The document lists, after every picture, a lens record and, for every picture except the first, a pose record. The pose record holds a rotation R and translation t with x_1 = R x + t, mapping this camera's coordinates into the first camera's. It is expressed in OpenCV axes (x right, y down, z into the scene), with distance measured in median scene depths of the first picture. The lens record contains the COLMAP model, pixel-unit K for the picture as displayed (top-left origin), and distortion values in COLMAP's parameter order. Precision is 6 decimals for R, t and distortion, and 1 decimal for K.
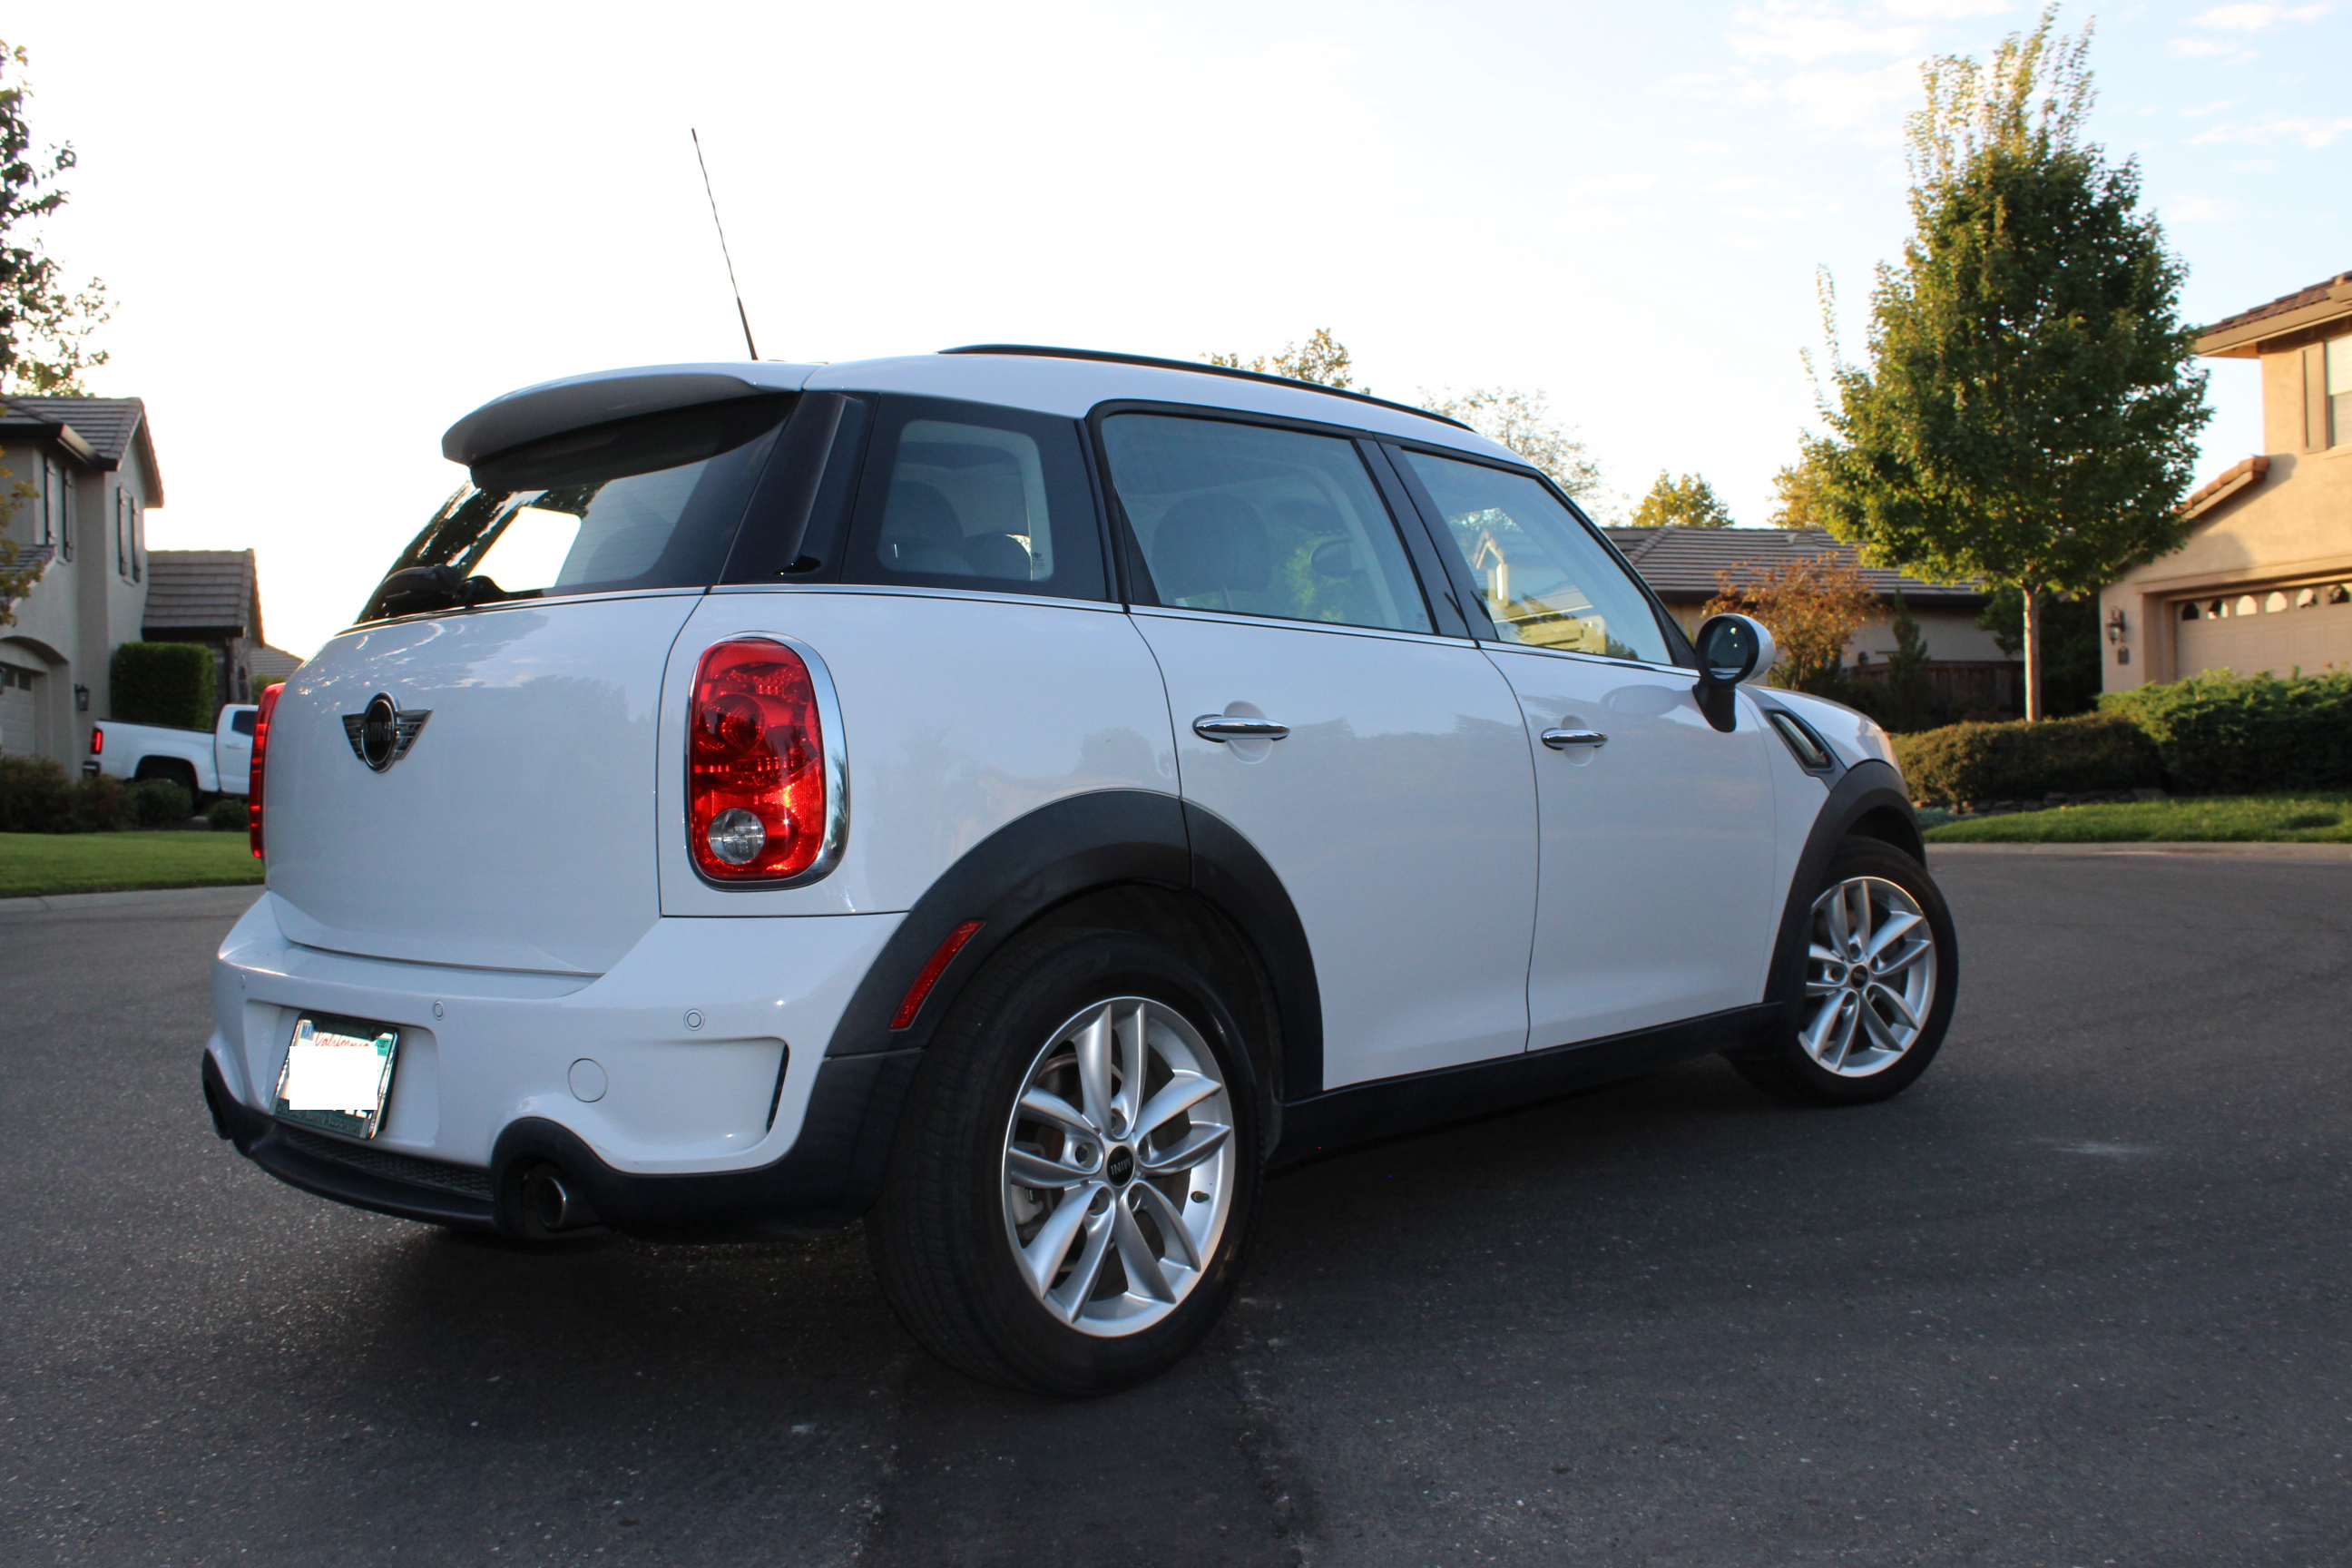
lens RADIAL K [[1969.1, 0, 1136.8], [0, 1969.1, 793.1], [0, 0, 1]] dist [-0.158994, 0.123410]
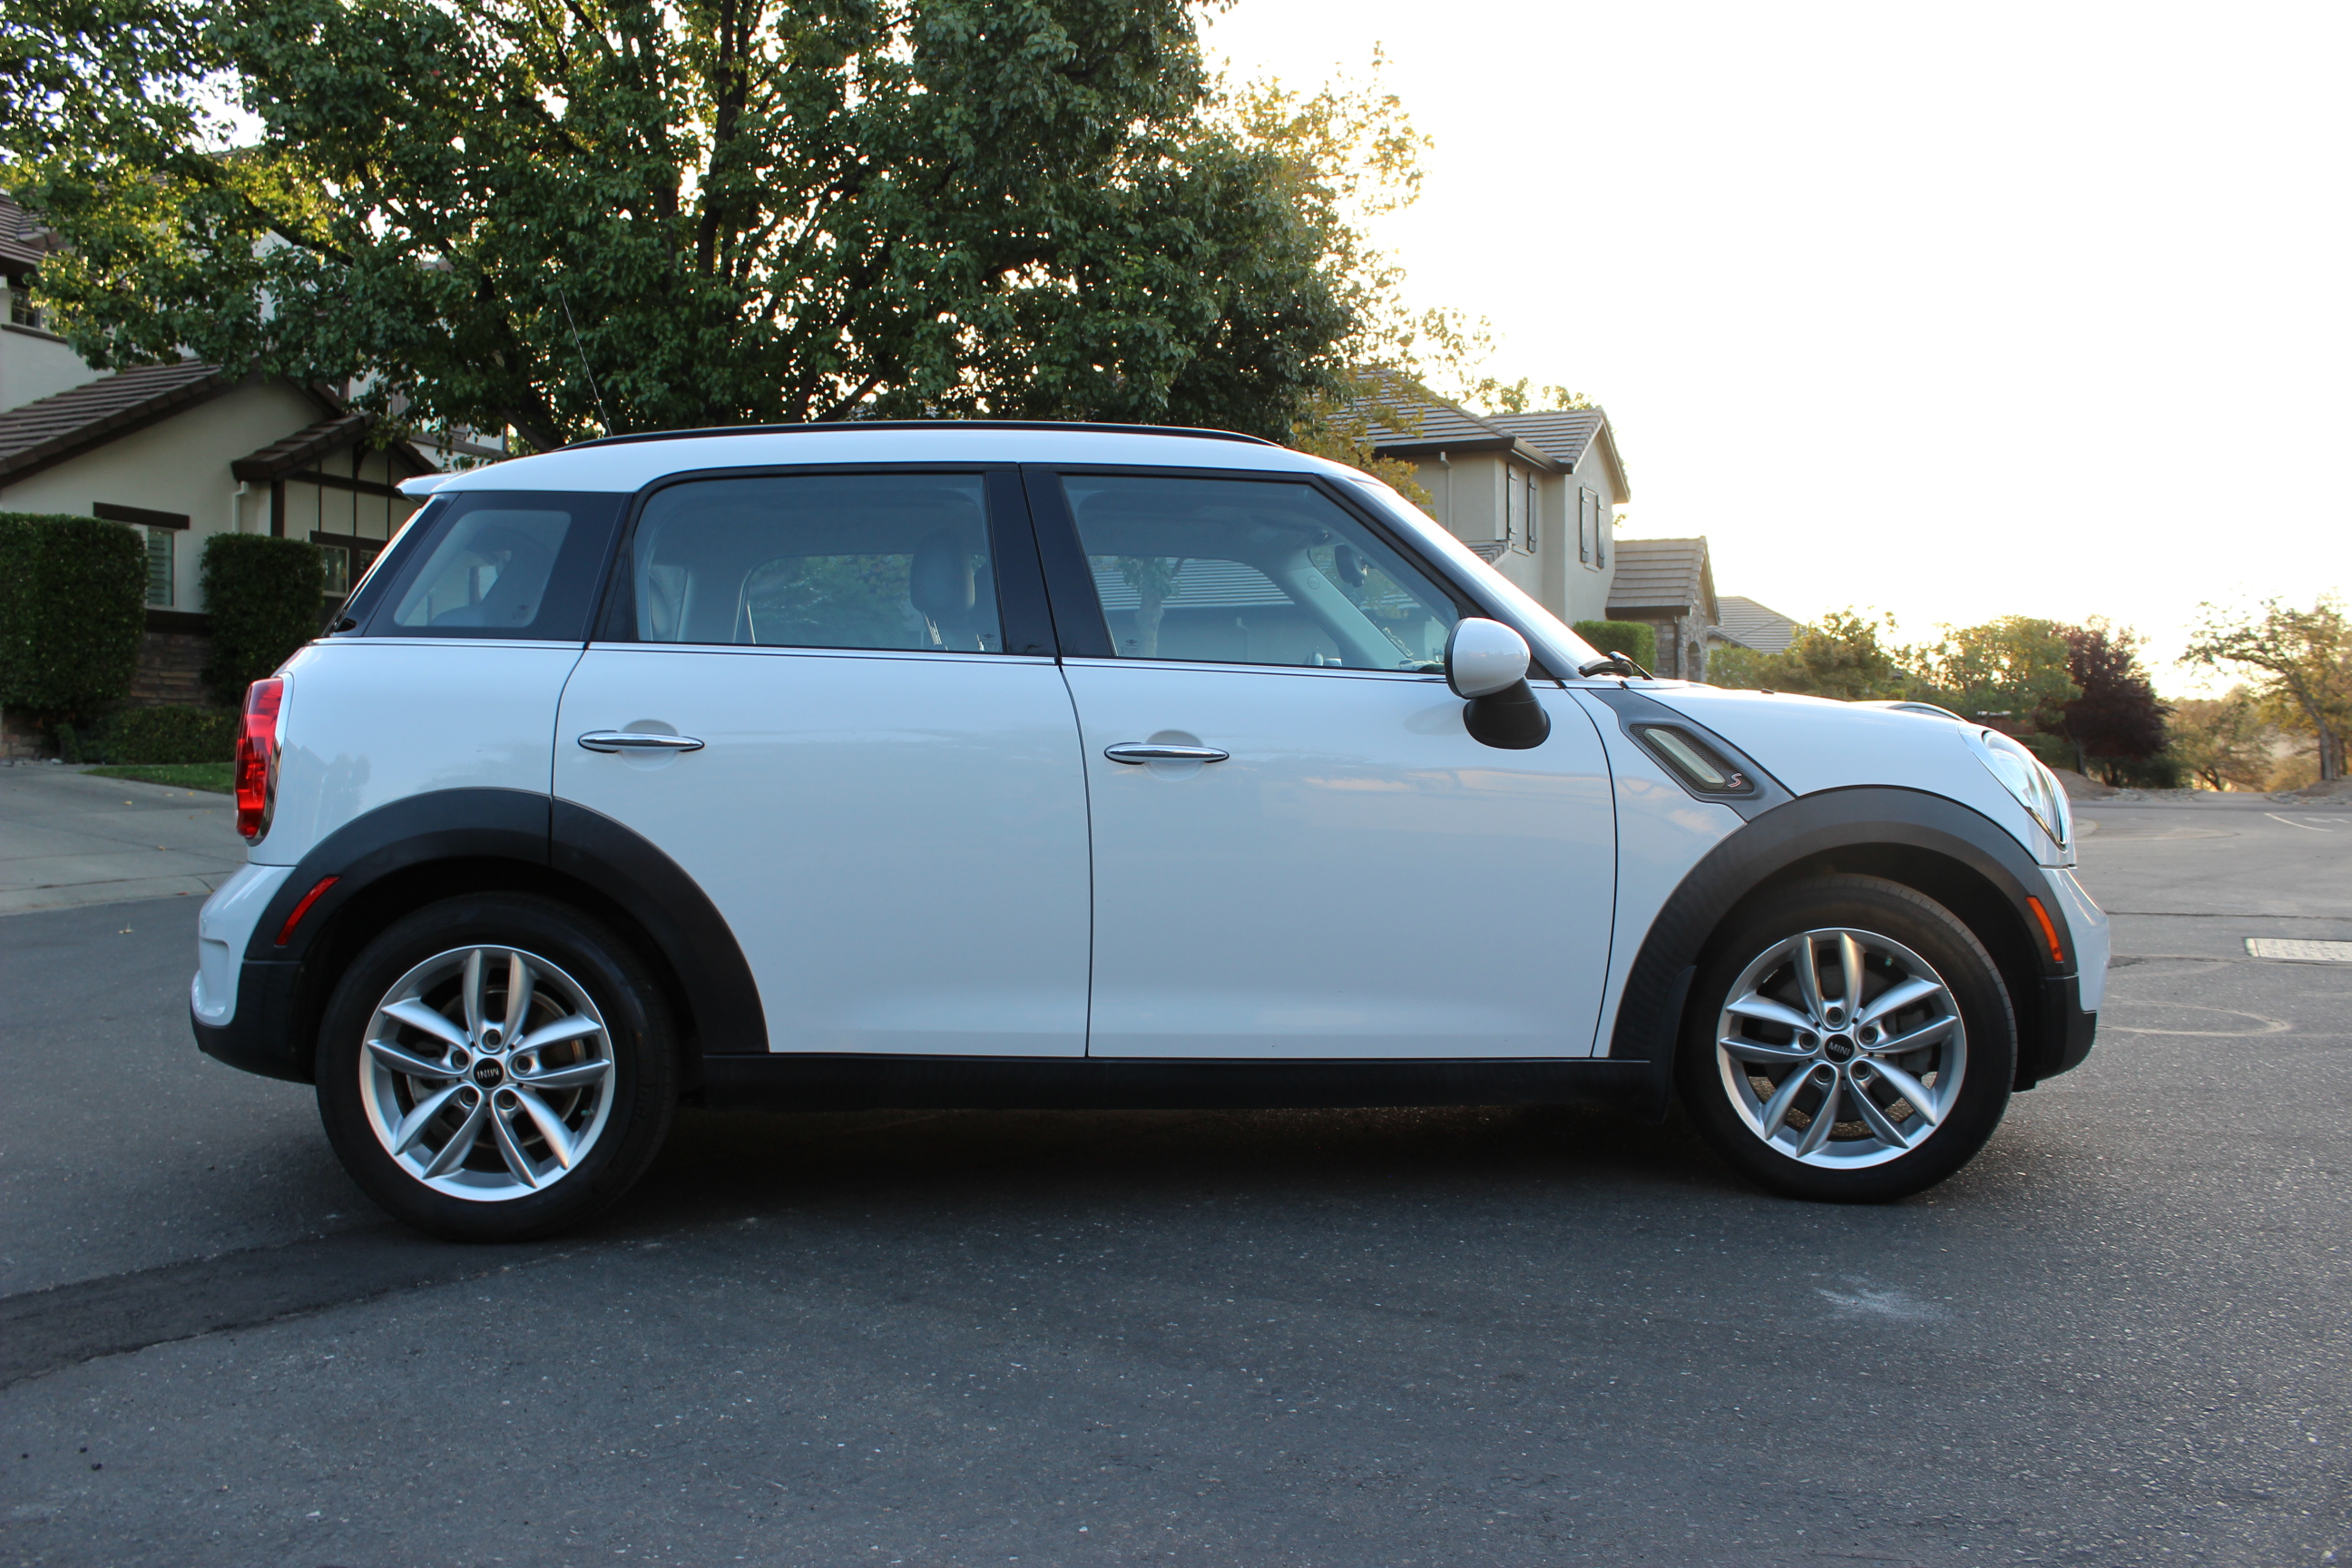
lens RADIAL K [[1838.1, 0, 1176.0], [0, 1838.1, 784.0], [0, 0, 1]] dist [-0.139893, 0.085363]
pose [[0.740990, 0.037793, -0.670451, 0.666166], [-0.028259, 0.999286, 0.025097, -0.027941], [0.670921, 0.000349, 0.741529, 0.241606]]
